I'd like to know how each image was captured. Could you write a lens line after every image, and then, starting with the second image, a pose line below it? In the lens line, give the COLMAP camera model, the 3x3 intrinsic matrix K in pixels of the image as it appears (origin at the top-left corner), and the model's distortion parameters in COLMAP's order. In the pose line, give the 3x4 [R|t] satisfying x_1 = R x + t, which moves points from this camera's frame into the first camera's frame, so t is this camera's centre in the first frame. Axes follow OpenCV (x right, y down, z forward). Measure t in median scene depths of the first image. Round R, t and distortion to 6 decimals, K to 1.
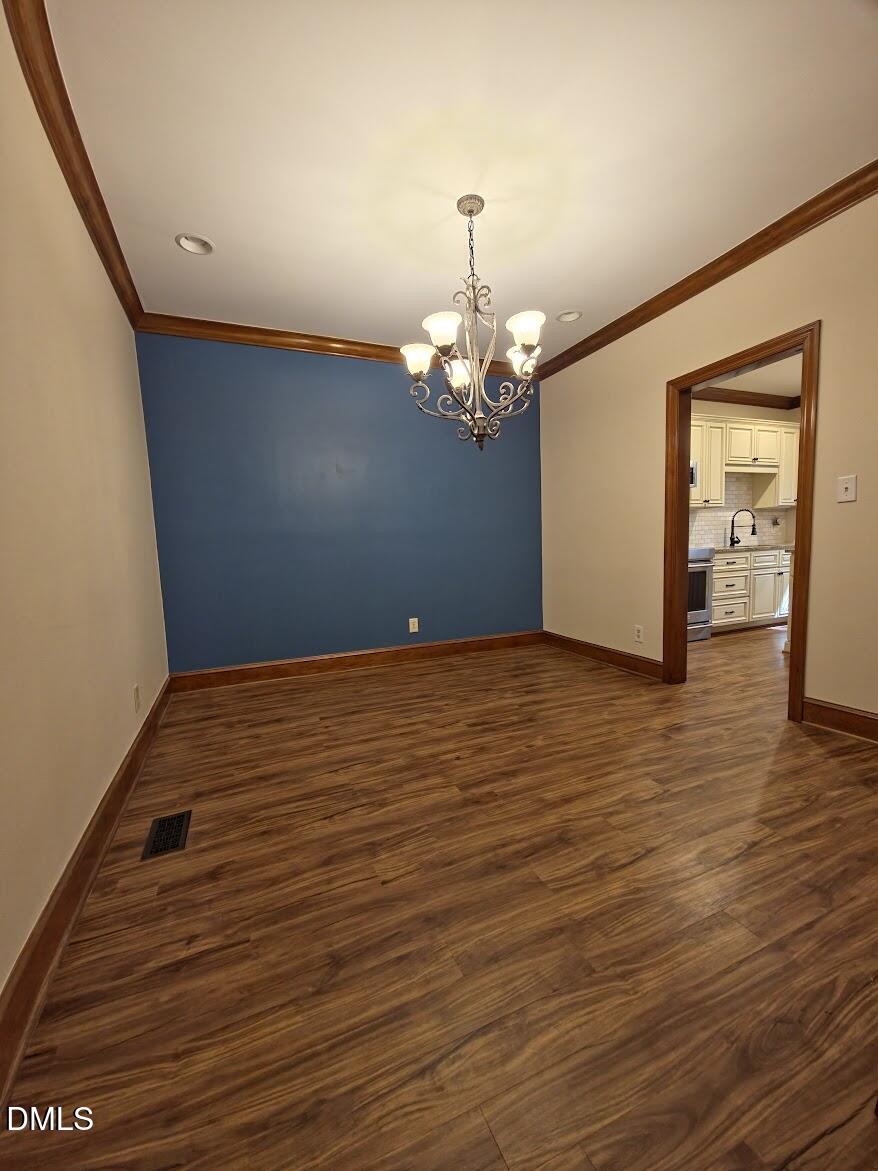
lens RADIAL K [[481.1, 0, 438.5], [0, 481.1, 598.2], [0, 0, 1]] dist [0.000642, 0.000441]
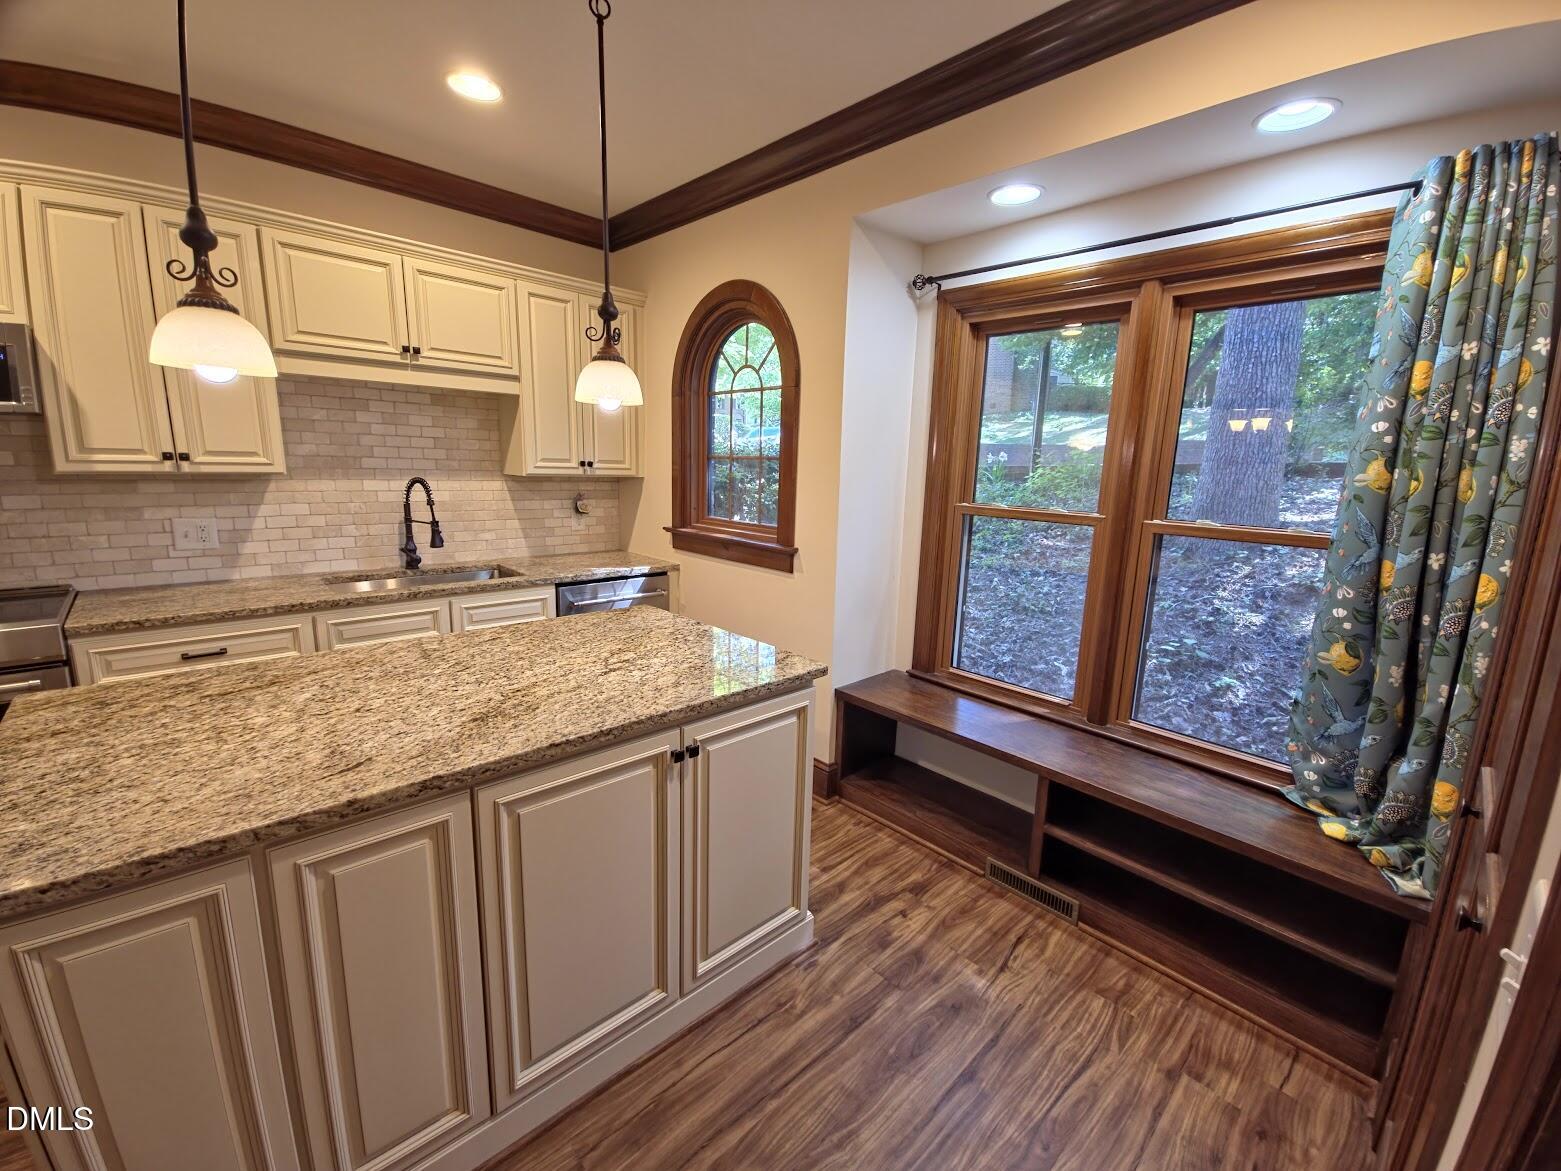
lens RADIAL K [[641.3, 0, 803.1], [0, 641.3, 592.4], [0, 0, 1]] dist [0.000642, 0.000441]
pose [[0.931564, 0.000332, 0.363577, 0.738346], [-0.033699, 0.995774, 0.085435, -0.148523], [-0.362012, -0.091841, 0.927638, 0.393670]]
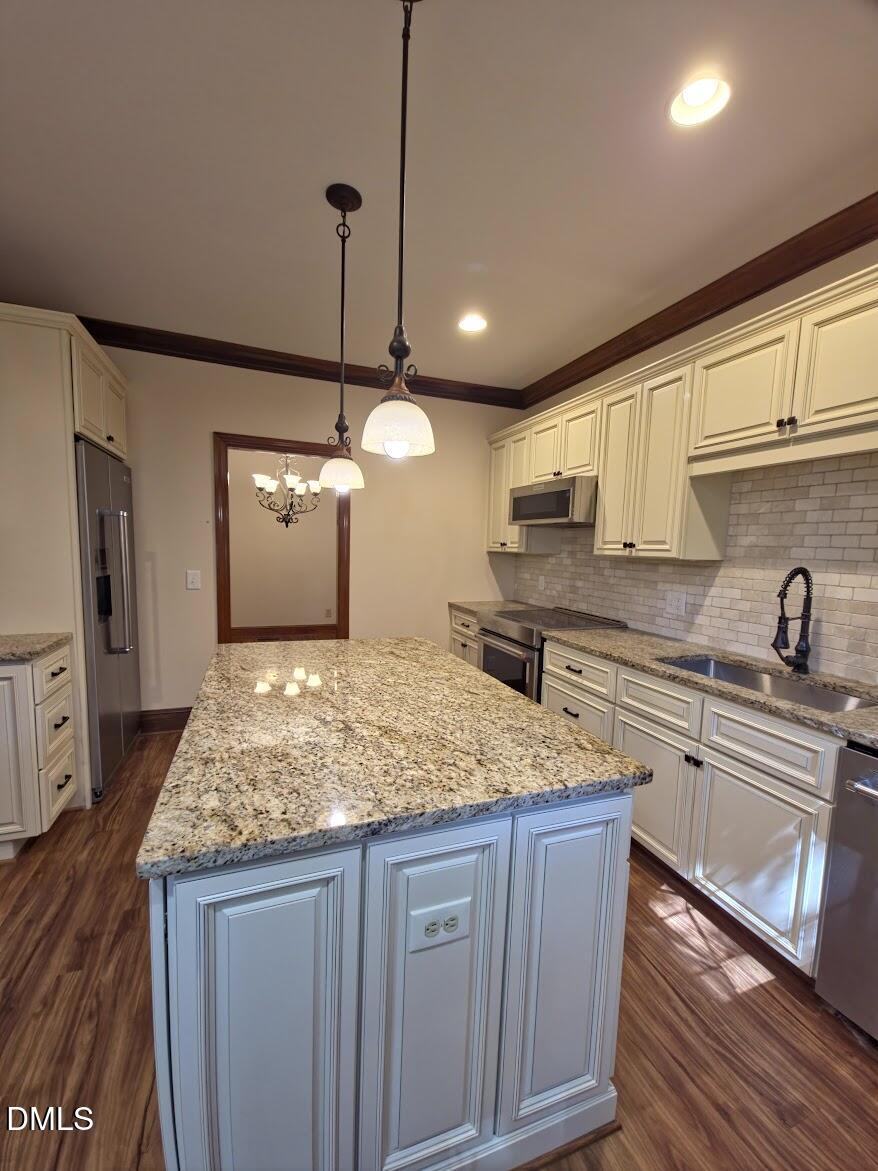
lens RADIAL K [[481.1, 0, 438.5], [0, 481.1, 598.2], [0, 0, 1]] dist [0.000642, 0.000441]
pose [[-0.037122, 0.149051, -0.988132, 0.980694], [-0.137391, 0.978663, 0.152784, -0.181940], [0.989821, 0.141432, -0.015852, 0.758677]]
